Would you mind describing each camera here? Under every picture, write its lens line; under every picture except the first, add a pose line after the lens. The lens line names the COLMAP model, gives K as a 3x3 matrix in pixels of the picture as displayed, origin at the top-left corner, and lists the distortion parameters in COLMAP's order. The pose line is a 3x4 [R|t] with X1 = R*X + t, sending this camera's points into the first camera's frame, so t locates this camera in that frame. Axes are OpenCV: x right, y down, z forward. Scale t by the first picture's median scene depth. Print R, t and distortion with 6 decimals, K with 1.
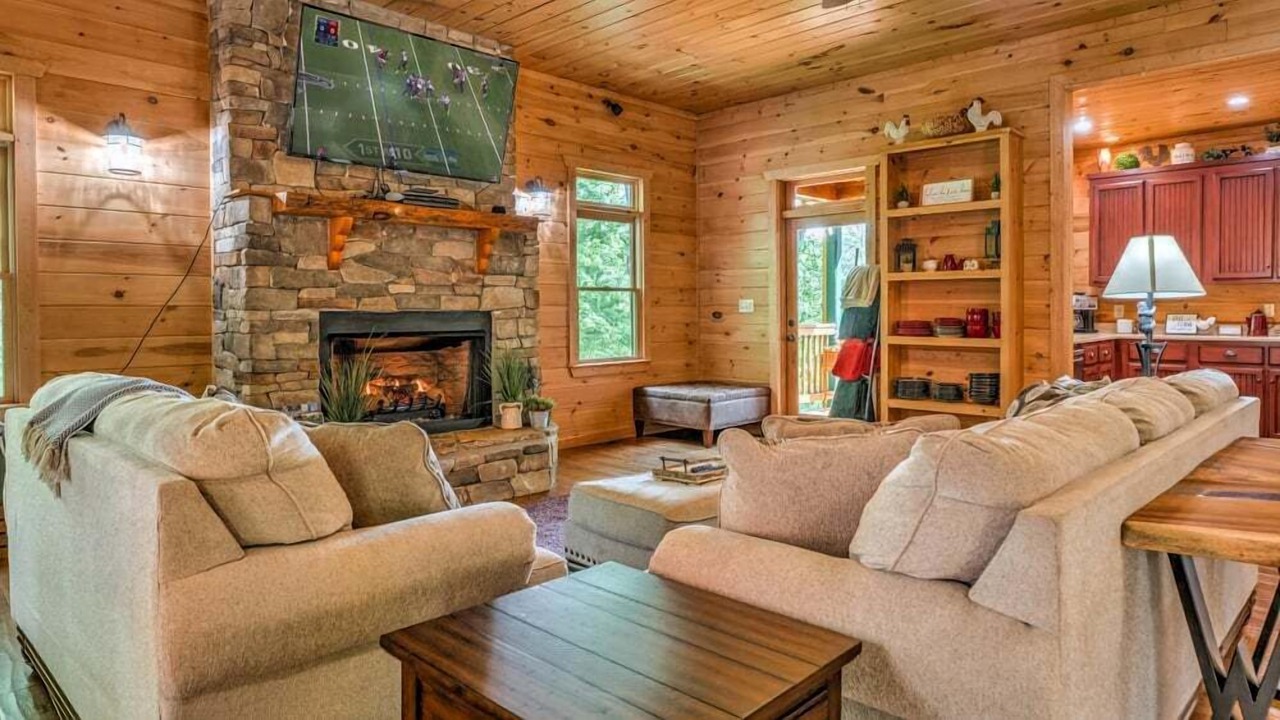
lens RADIAL K [[772.3, 0, 633.6], [0, 772.3, 322.8], [0, 0, 1]] dist [0.001604, -0.001703]
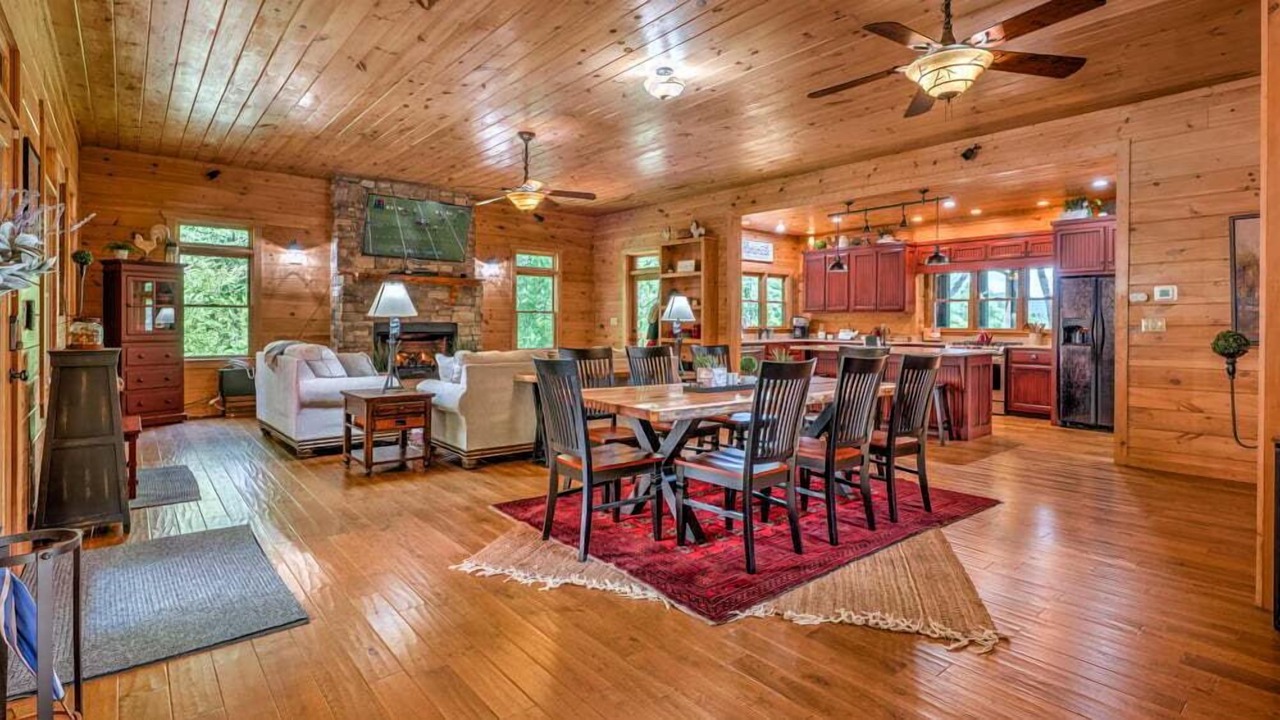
lens RADIAL K [[624.5, 0, 636.1], [0, 624.5, 325.0], [0, 0, 1]] dist [0.001577, 0.000109]
pose [[0.995919, 0.011578, -0.089510, 0.453113], [-0.012778, 0.999836, -0.012842, 0.006444], [0.089347, 0.013933, 0.995903, -0.663769]]
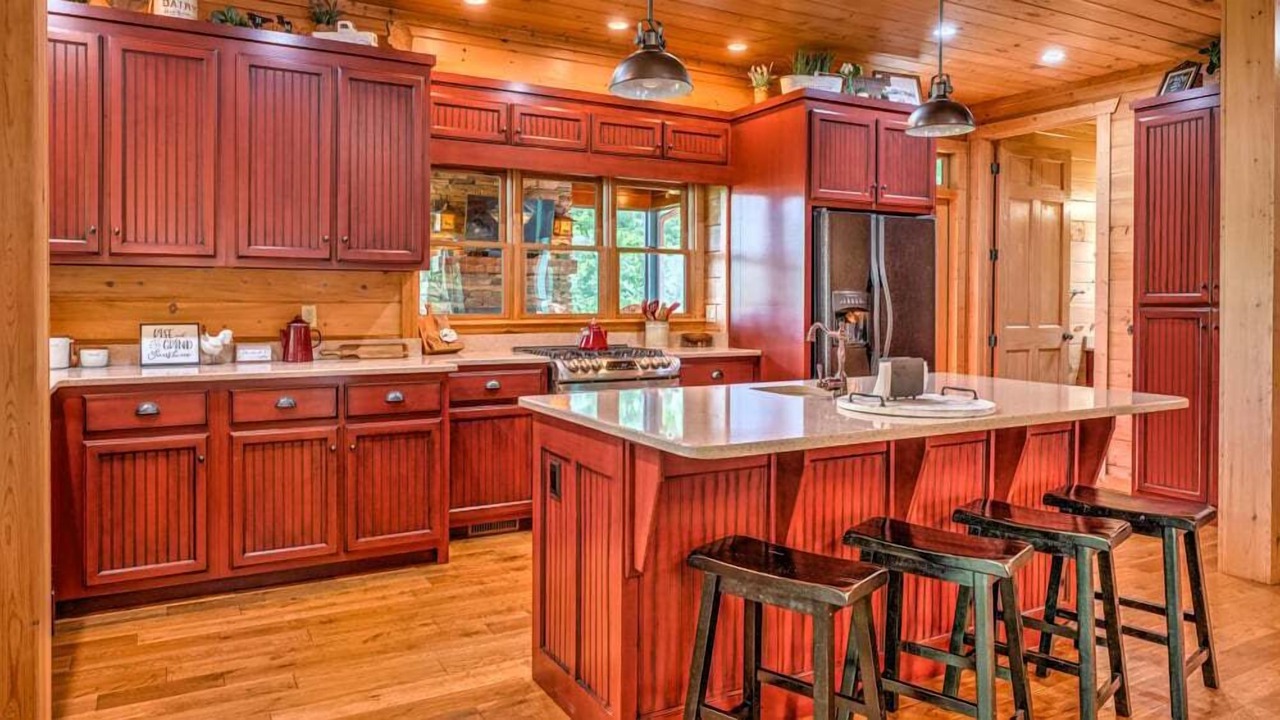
lens RADIAL K [[852.5, 0, 633.8], [0, 852.5, 304.4], [0, 0, 1]] dist [-0.000409, 0.000832]
pose [[0.273007, -0.003465, 0.962006, 0.336662], [0.010672, 0.999943, 0.000573, -0.028076], [-0.961953, 0.010110, 0.273029, 0.726238]]
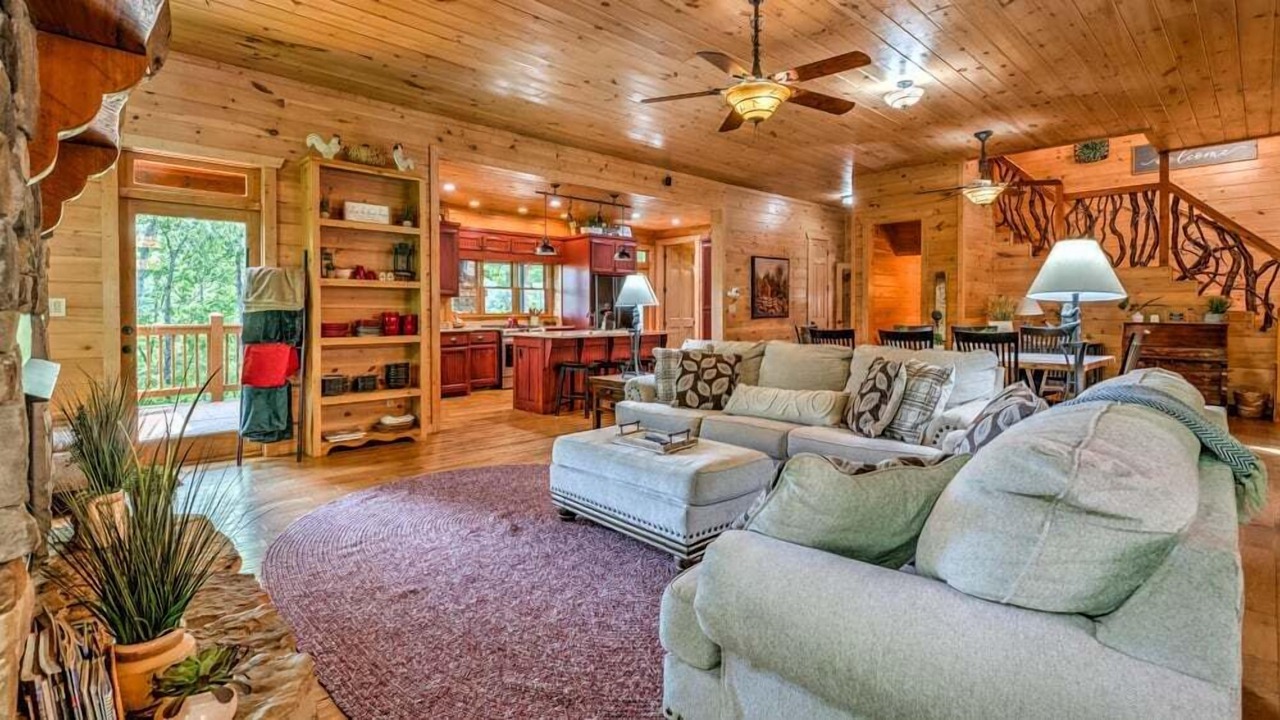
lens RADIAL K [[594.8, 0, 645.2], [0, 594.8, 314.8], [0, 0, 1]] dist [0.000582, 0.000068]
pose [[0.011508, -0.002521, 0.999931, -0.529250], [0.019174, 0.999814, 0.002300, -0.008686], [-0.999750, 0.019146, 0.011555, 0.611671]]
